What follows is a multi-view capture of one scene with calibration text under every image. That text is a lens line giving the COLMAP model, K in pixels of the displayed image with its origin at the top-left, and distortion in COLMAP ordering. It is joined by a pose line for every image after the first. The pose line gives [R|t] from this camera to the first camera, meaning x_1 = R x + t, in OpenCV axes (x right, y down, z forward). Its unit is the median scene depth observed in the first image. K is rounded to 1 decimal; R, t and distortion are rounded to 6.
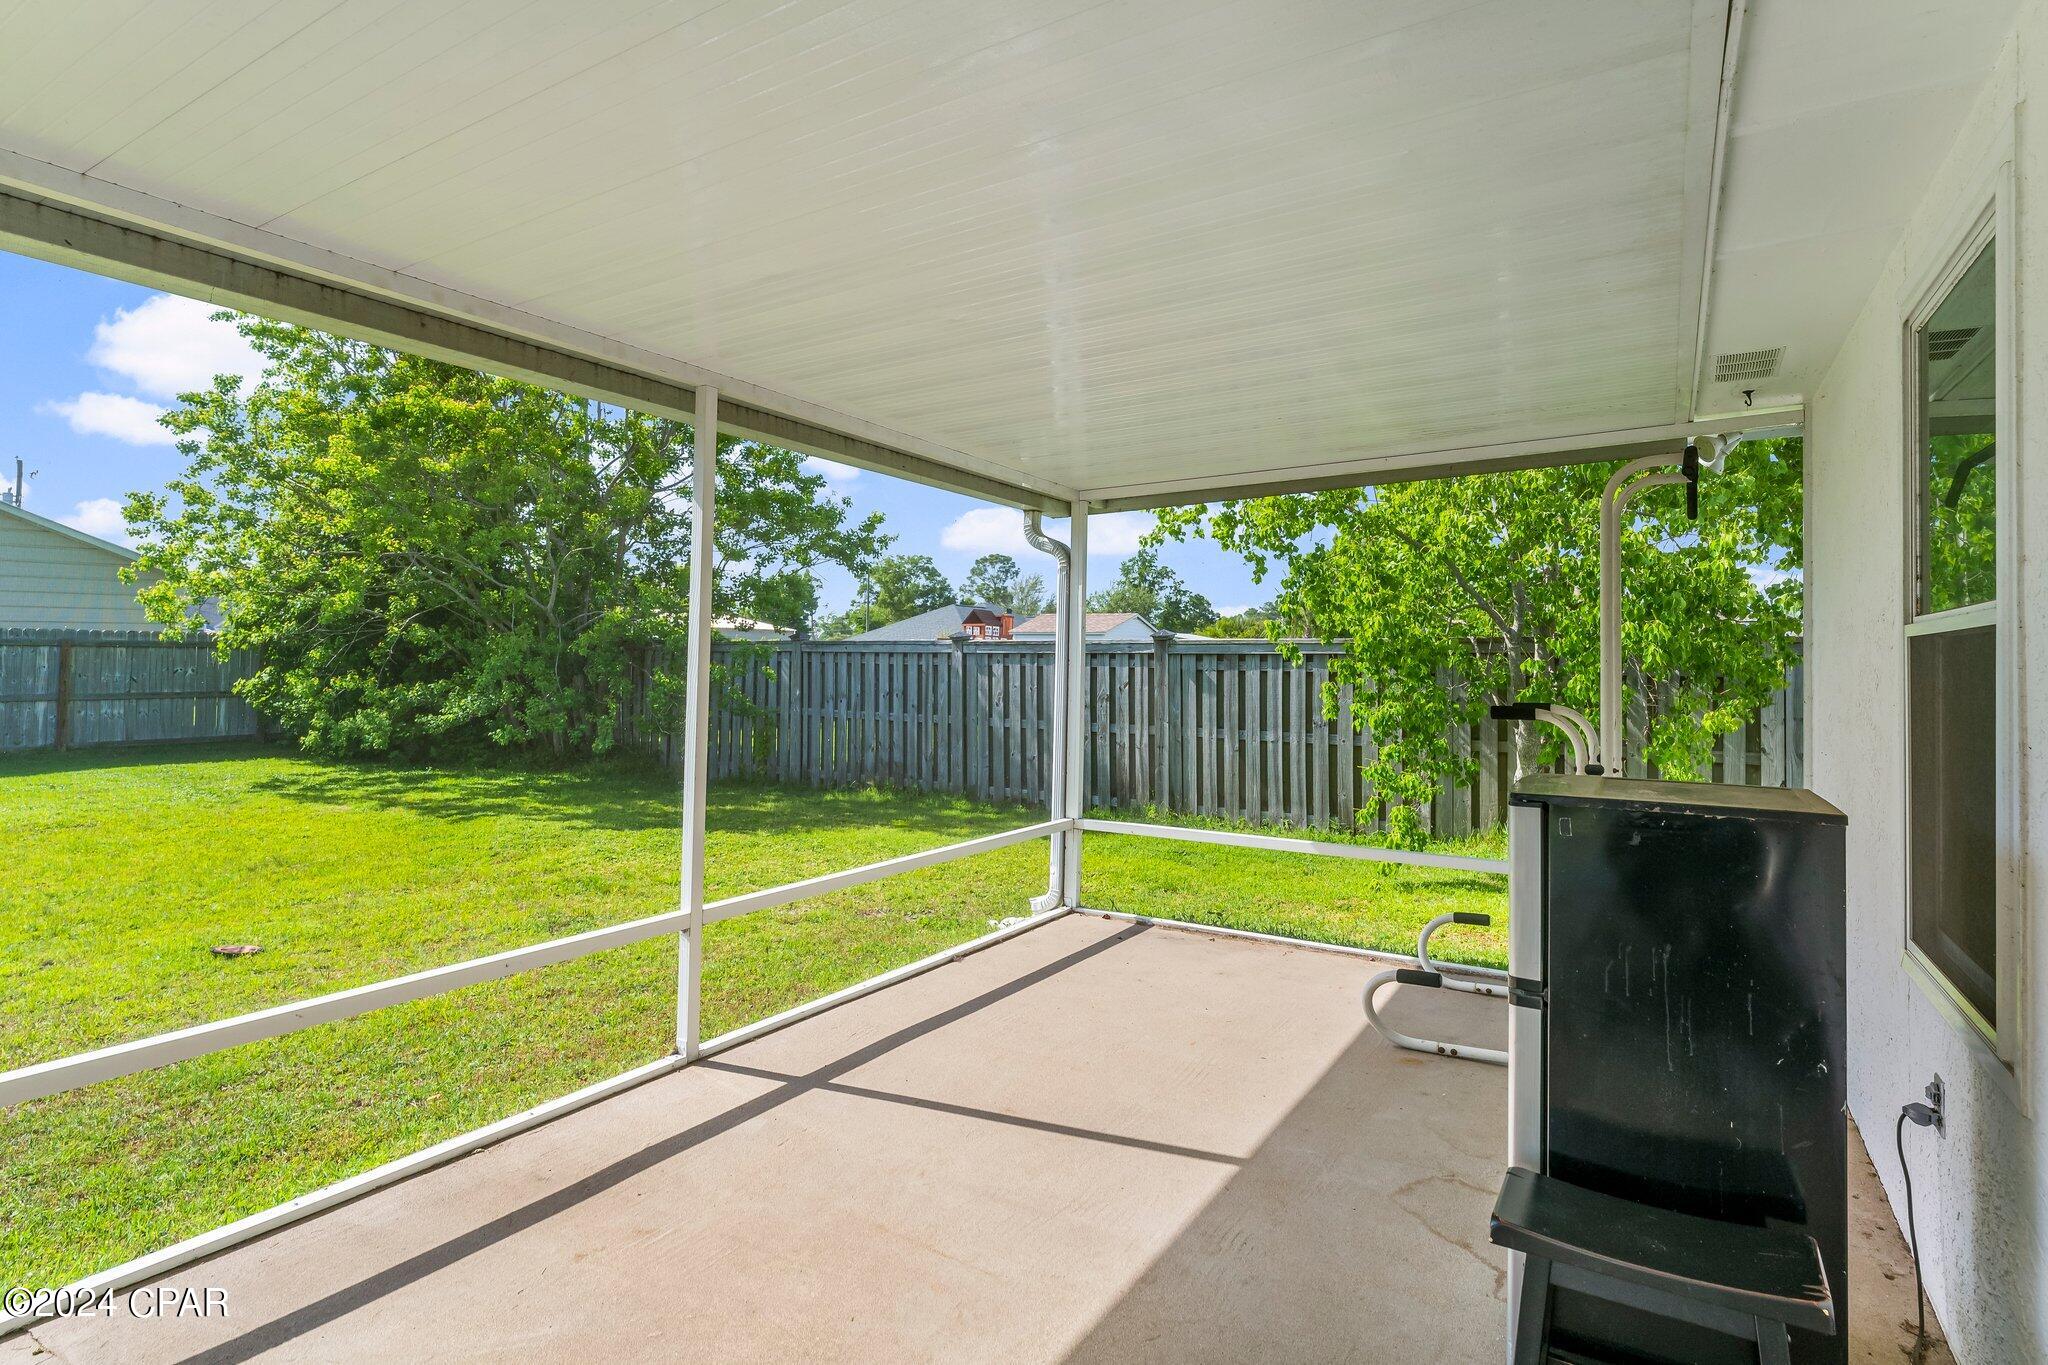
lens RADIAL K [[1010.5, 0, 1015.6], [0, 1010.5, 668.6], [0, 0, 1]] dist [-0.000741, 0.000084]
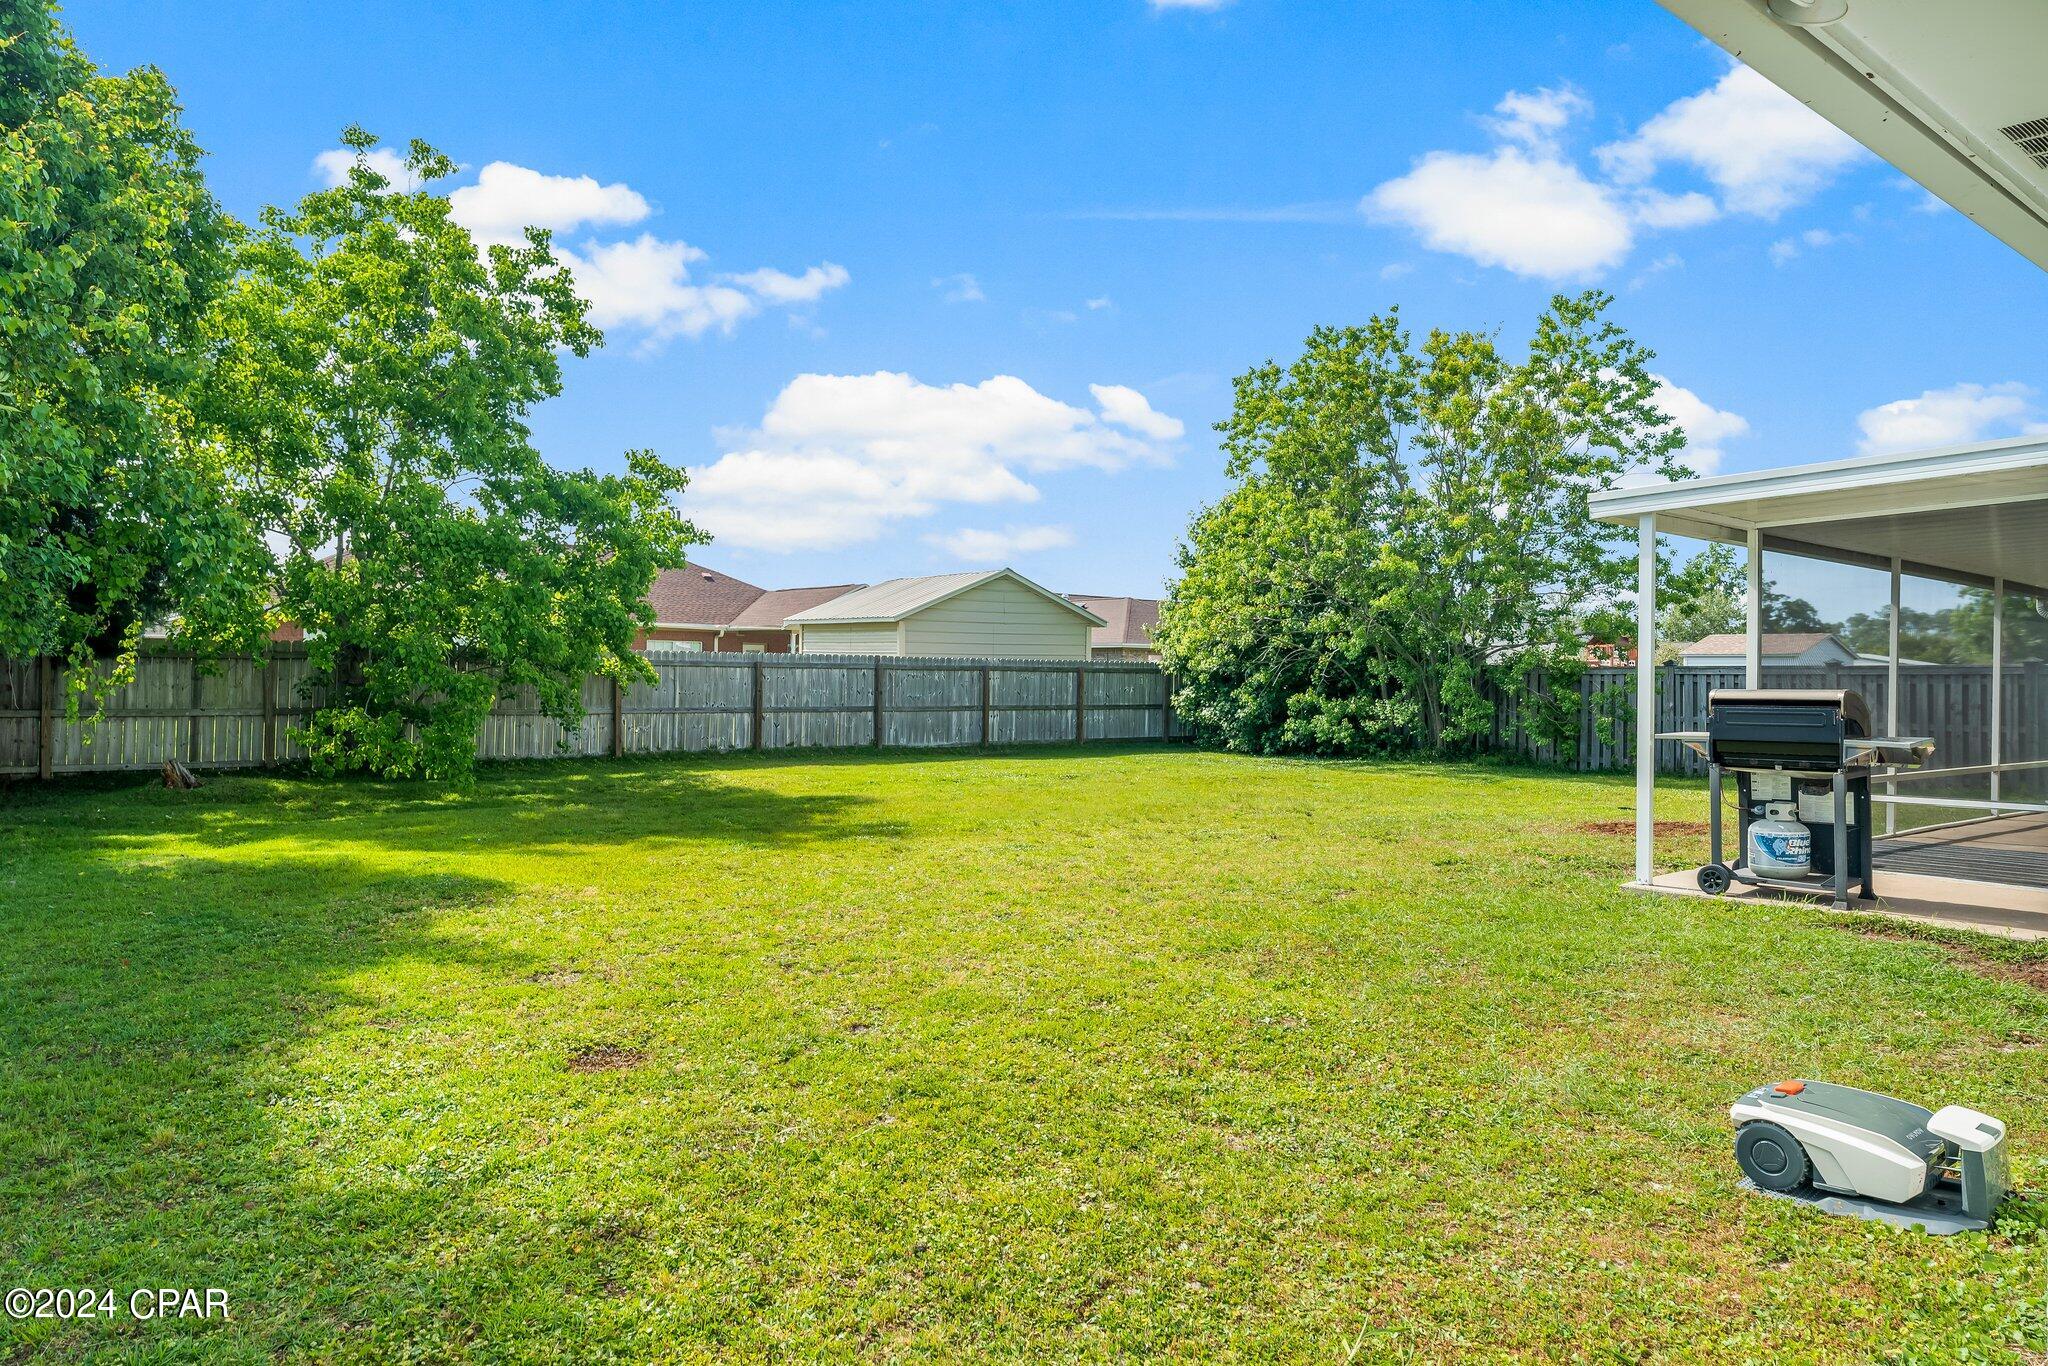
lens RADIAL K [[1278.0, 0, 1028.6], [0, 1278.0, 684.5], [0, 0, 1]] dist [-0.002942, -0.000975]
pose [[0.943903, -0.000370, -0.330224, -0.402438], [-0.002956, 0.999950, -0.009568, 0.013502], [0.330211, 0.010007, 0.943854, -0.771833]]
